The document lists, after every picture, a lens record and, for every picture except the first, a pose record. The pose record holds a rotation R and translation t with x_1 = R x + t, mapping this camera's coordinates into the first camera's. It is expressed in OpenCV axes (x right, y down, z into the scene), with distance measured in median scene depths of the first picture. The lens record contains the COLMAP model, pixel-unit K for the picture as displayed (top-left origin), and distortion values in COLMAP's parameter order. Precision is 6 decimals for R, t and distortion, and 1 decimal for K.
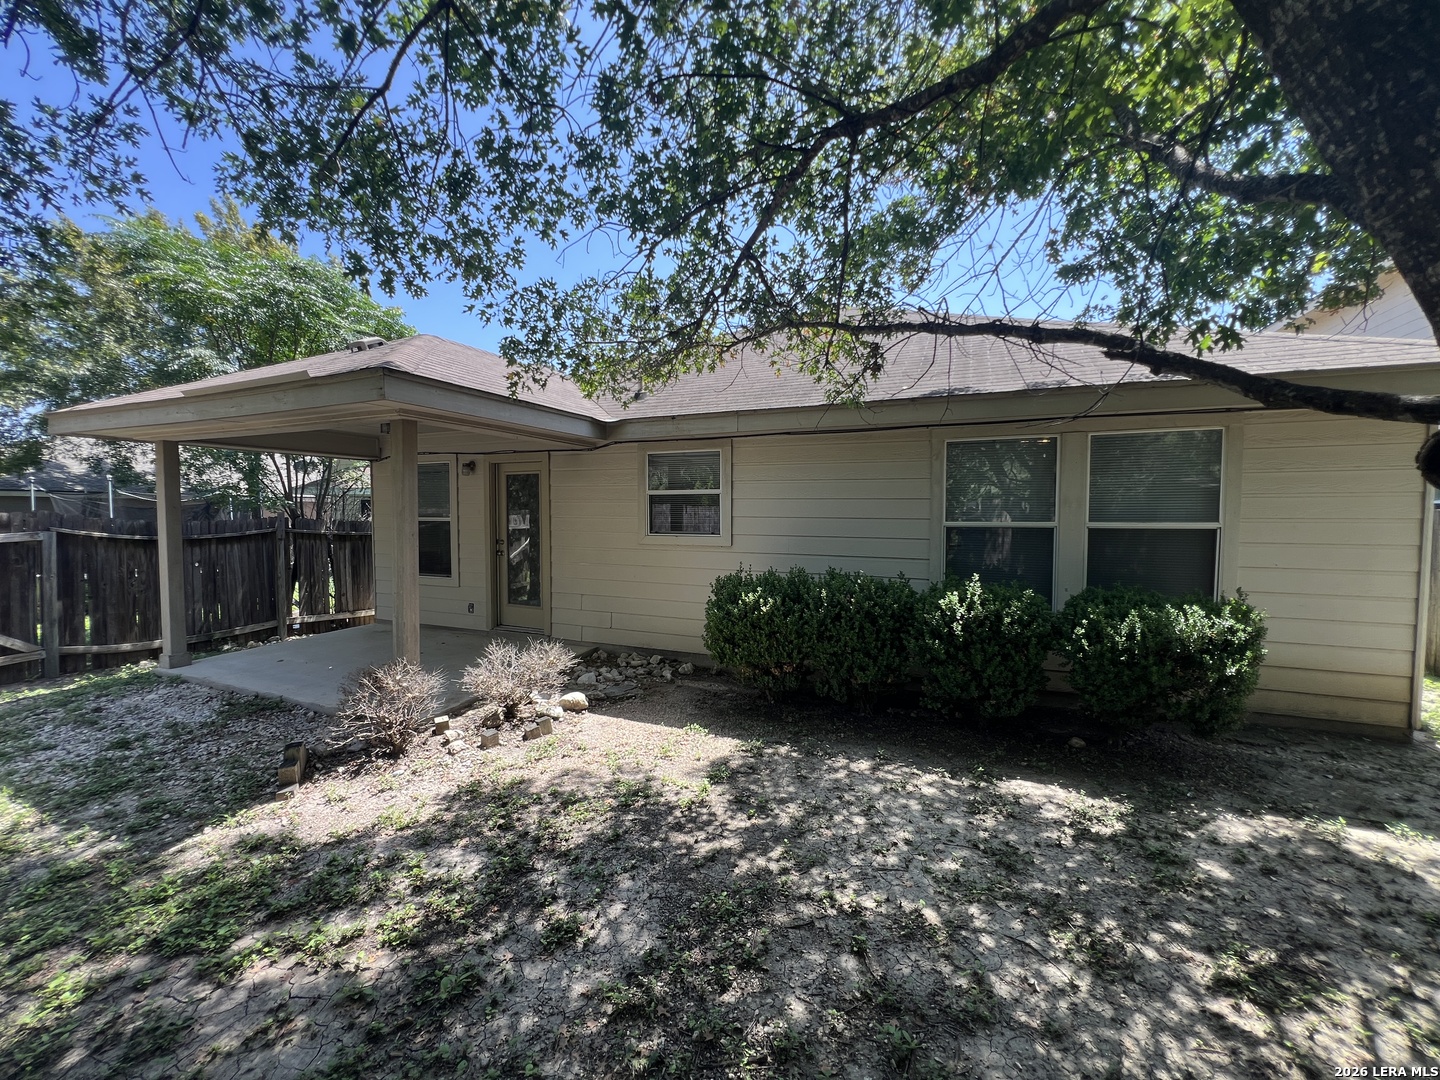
lens RADIAL K [[580.0, 0, 718.7], [0, 580.0, 537.2], [0, 0, 1]] dist [-0.000915, 0.000320]
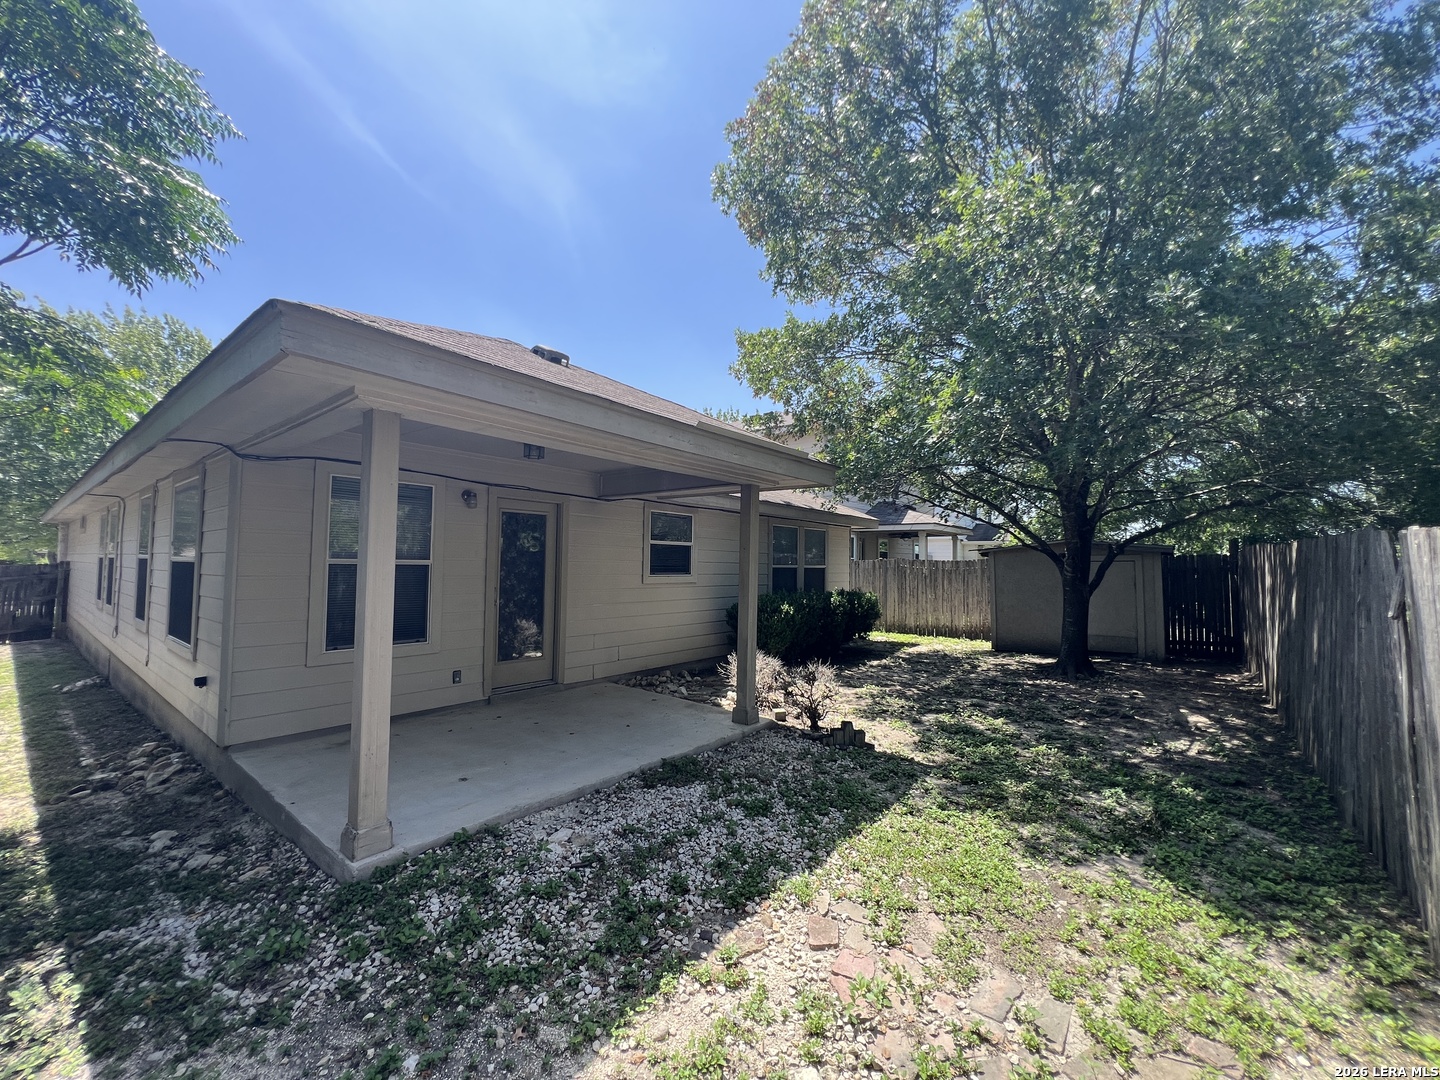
lens RADIAL K [[580.0, 0, 718.7], [0, 580.0, 537.2], [0, 0, 1]] dist [-0.000915, 0.000320]
pose [[0.254116, 0.043849, 0.966179, -1.854772], [0.028561, 0.998196, -0.052814, -0.022272], [-0.966752, 0.041016, 0.252405, 0.778084]]
